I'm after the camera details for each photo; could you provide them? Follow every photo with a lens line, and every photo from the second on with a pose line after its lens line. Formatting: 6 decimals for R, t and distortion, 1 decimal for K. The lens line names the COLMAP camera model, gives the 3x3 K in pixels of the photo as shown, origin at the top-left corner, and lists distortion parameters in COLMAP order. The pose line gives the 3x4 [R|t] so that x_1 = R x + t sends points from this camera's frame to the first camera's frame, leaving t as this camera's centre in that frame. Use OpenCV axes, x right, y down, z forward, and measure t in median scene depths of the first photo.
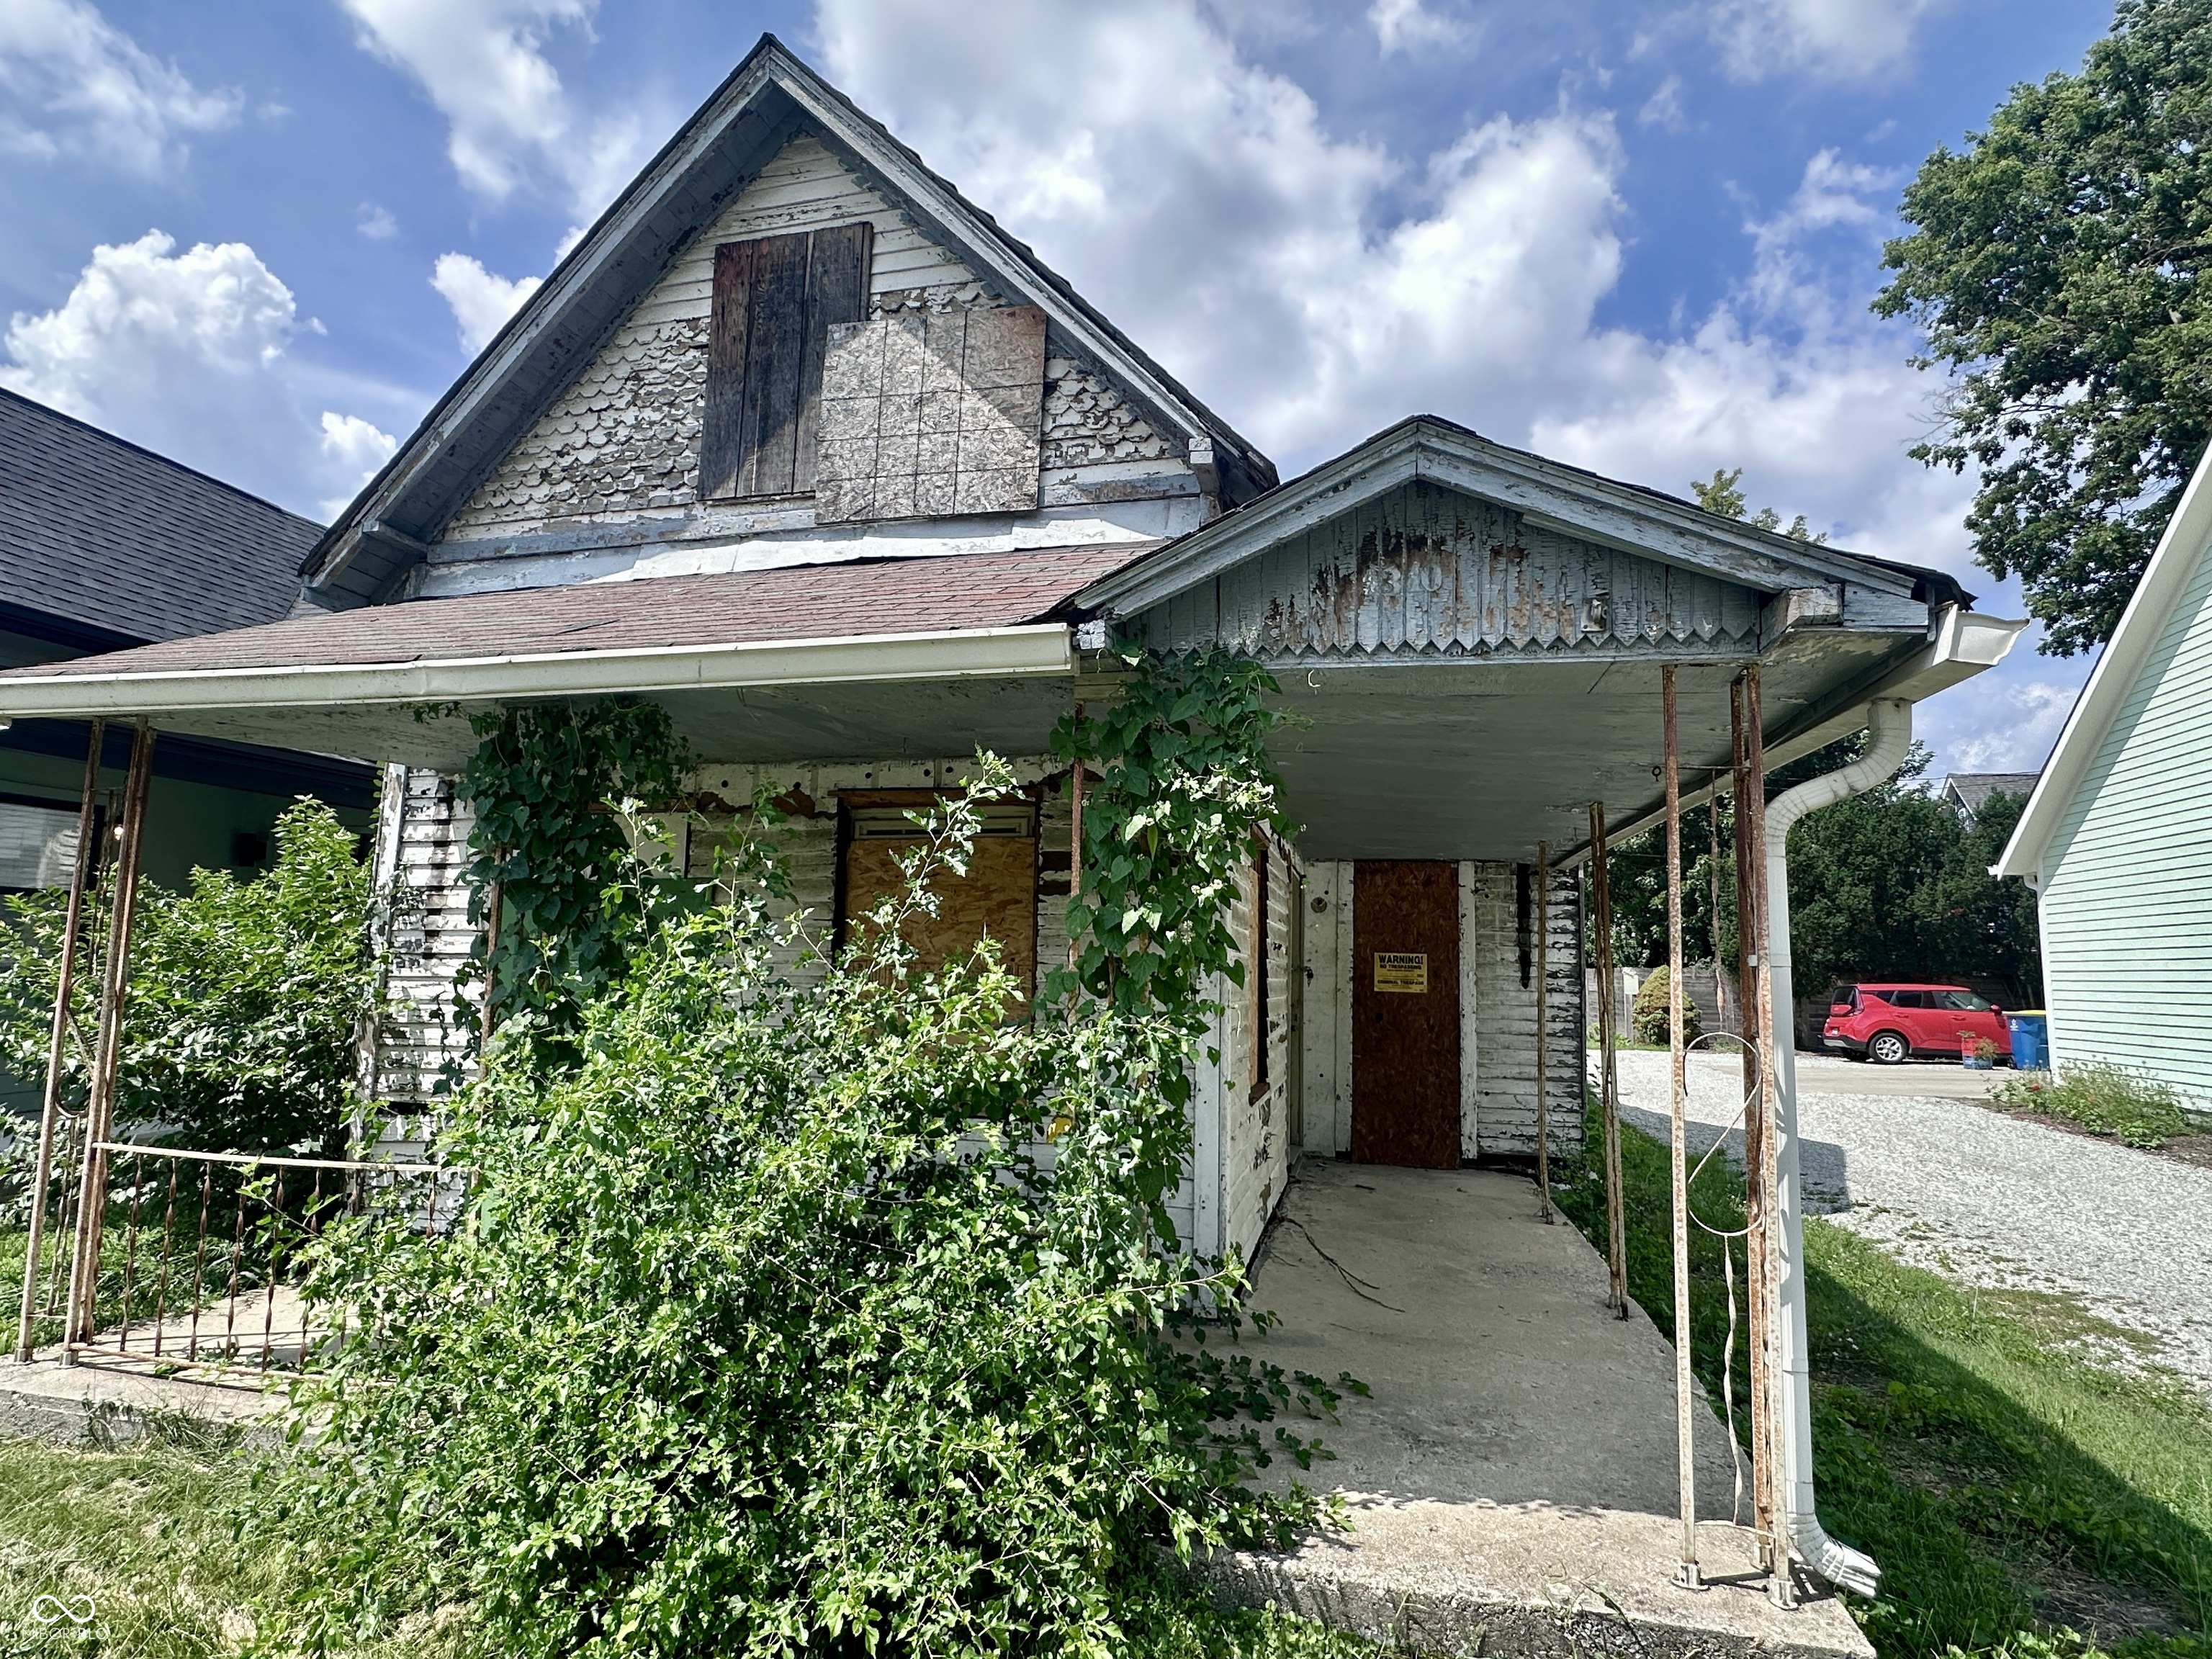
lens RADIAL K [[1169.8, 0, 1095.7], [0, 1169.8, 837.3], [0, 0, 1]] dist [-0.044483, 0.050260]
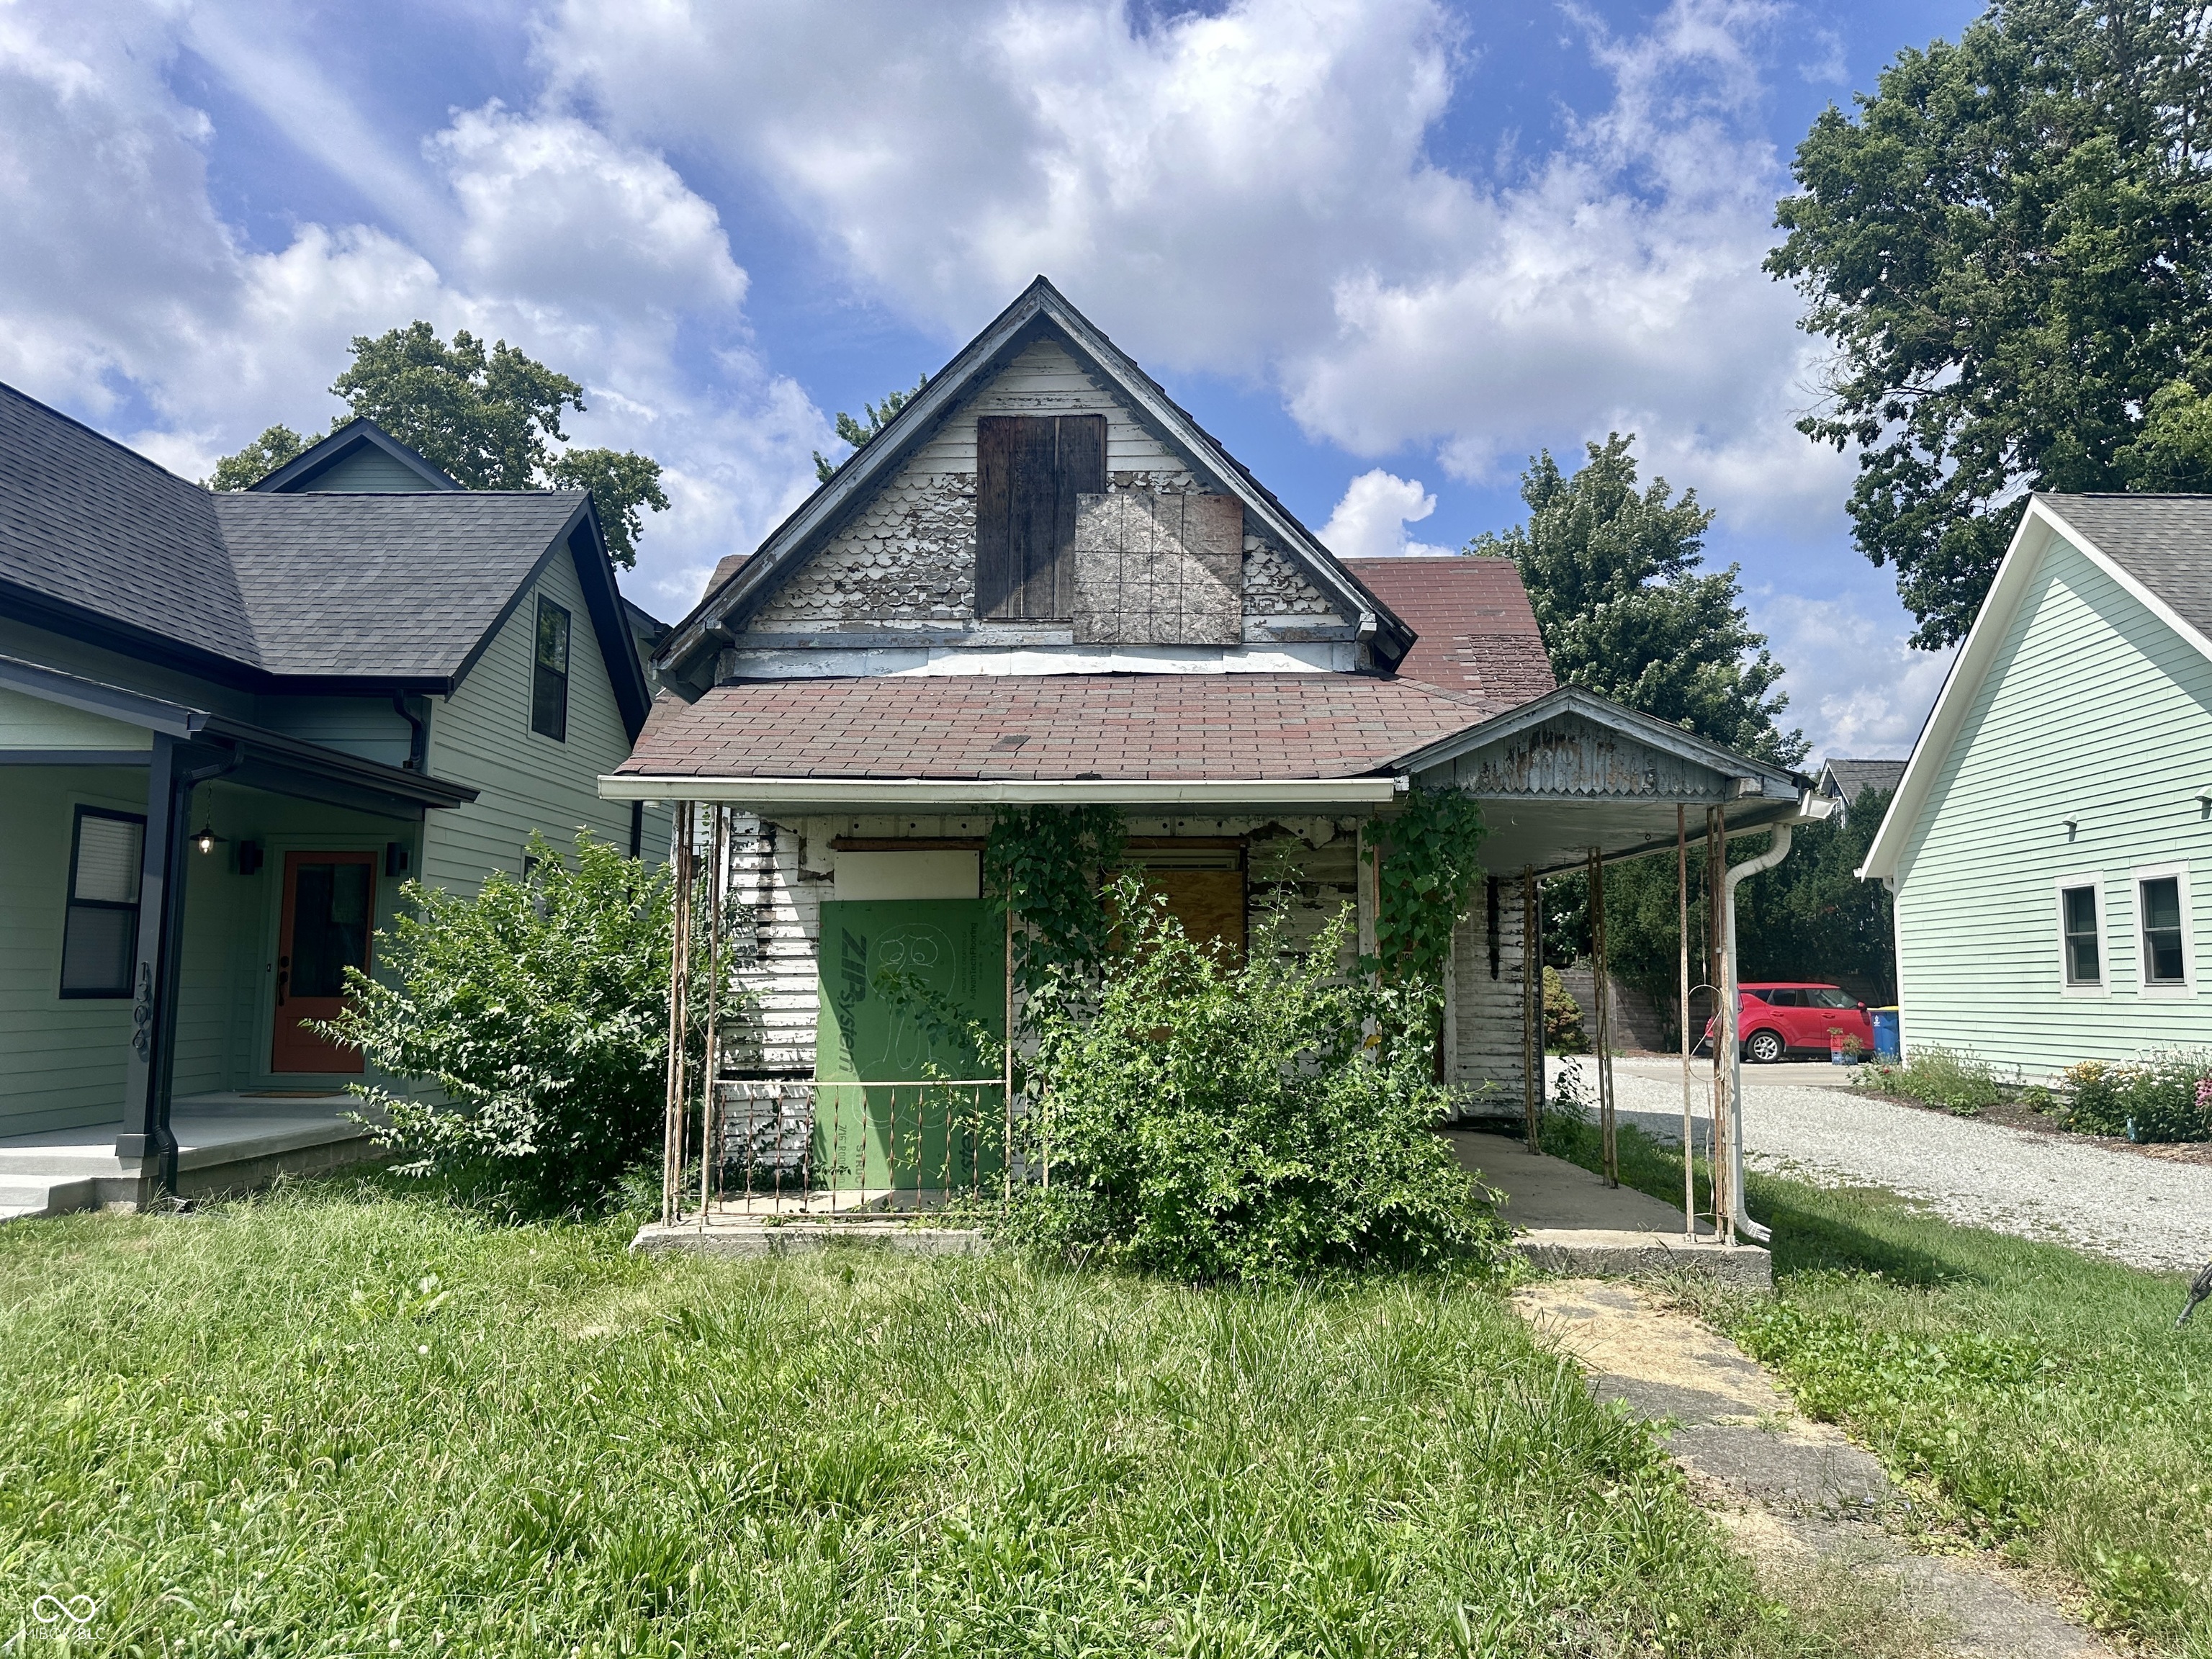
lens RADIAL K [[1504.2, 0, 1106.0], [0, 1504.2, 829.5], [0, 0, 1]] dist [0.070468, -0.002758]
pose [[0.981382, 0.006905, 0.191942, -0.510569], [-0.009352, 0.999886, 0.011842, -0.064172], [-0.191838, -0.013416, 0.981335, -0.720893]]
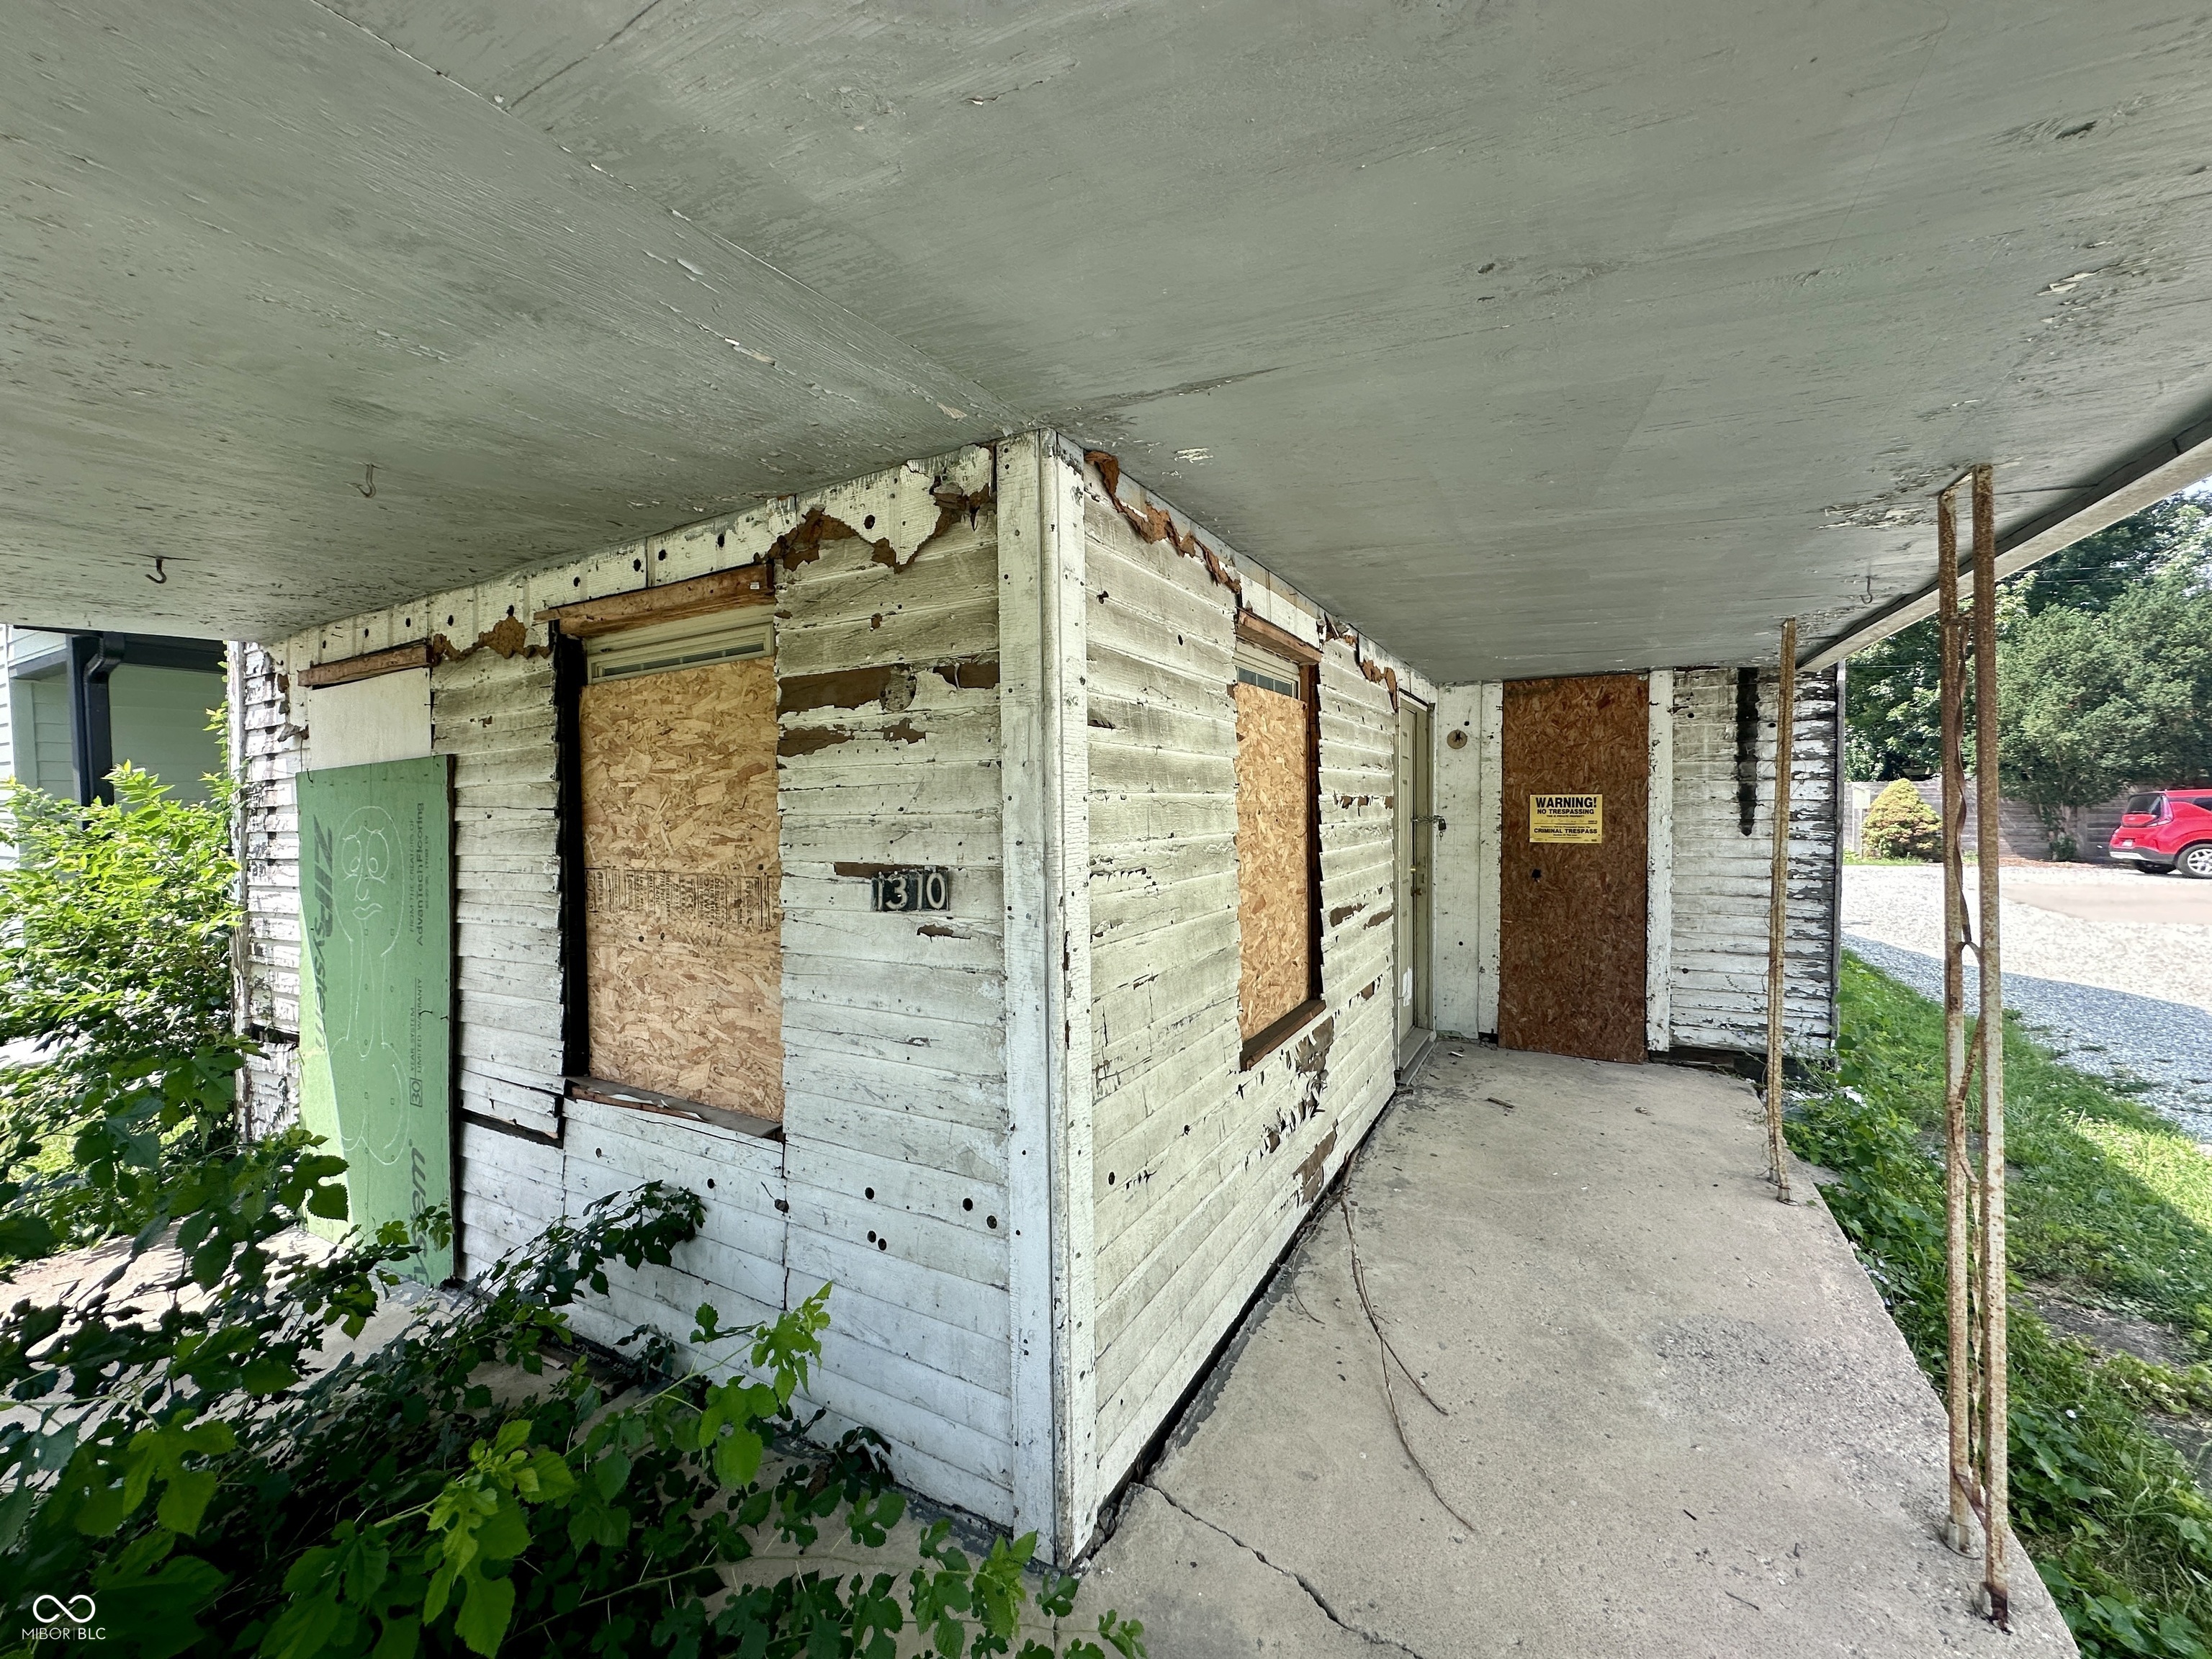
lens RADIAL K [[877.1, 0, 1106.0], [0, 877.1, 829.5], [0, 0, 1]] dist [-0.006798, 0.000206]
pose [[0.962213, -0.029412, -0.270706, 0.189061], [0.068378, 0.988394, 0.135656, 0.032503], [0.263574, -0.149041, 0.953056, 0.538210]]
